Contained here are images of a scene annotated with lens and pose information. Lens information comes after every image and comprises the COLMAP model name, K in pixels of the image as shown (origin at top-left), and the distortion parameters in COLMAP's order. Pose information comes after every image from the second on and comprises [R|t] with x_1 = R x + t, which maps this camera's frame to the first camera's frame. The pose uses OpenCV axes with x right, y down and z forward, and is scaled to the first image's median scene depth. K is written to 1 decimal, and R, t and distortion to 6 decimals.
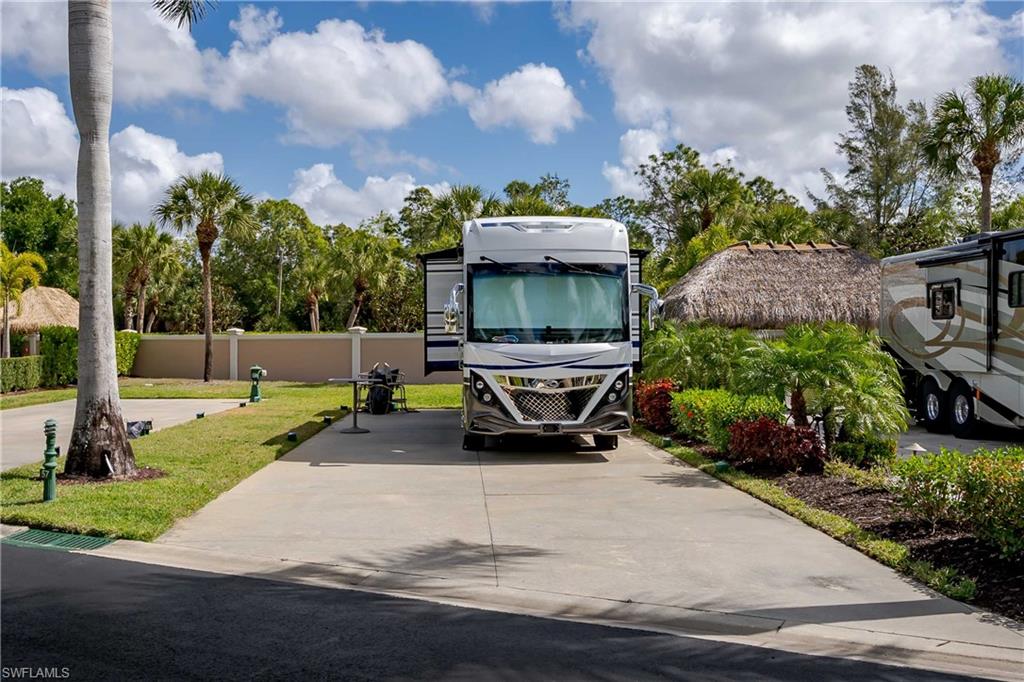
lens RADIAL K [[1012.2, 0, 483.4], [0, 1012.2, 357.6], [0, 0, 1]] dist [-0.004051, 0.004732]
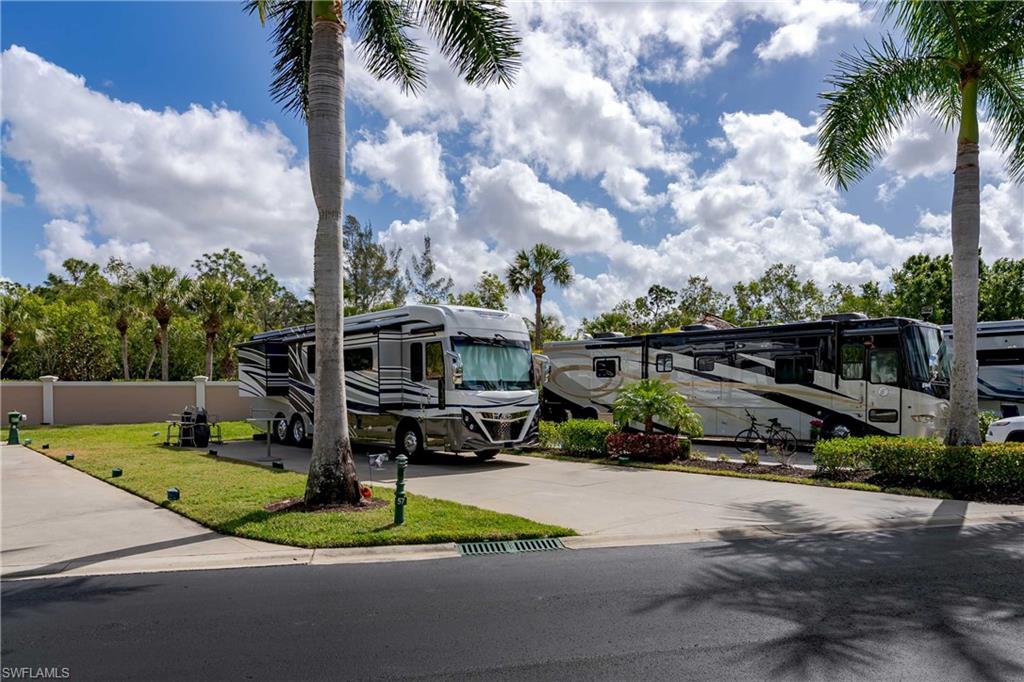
lens RADIAL K [[662.2, 0, 514.0], [0, 662.2, 393.6], [0, 0, 1]] dist [0.001277, 0.000348]
pose [[0.754553, -0.004629, 0.656223, -0.368981], [0.009787, 0.999943, -0.004200, -0.003086], [-0.656166, 0.009591, 0.754556, 0.140418]]
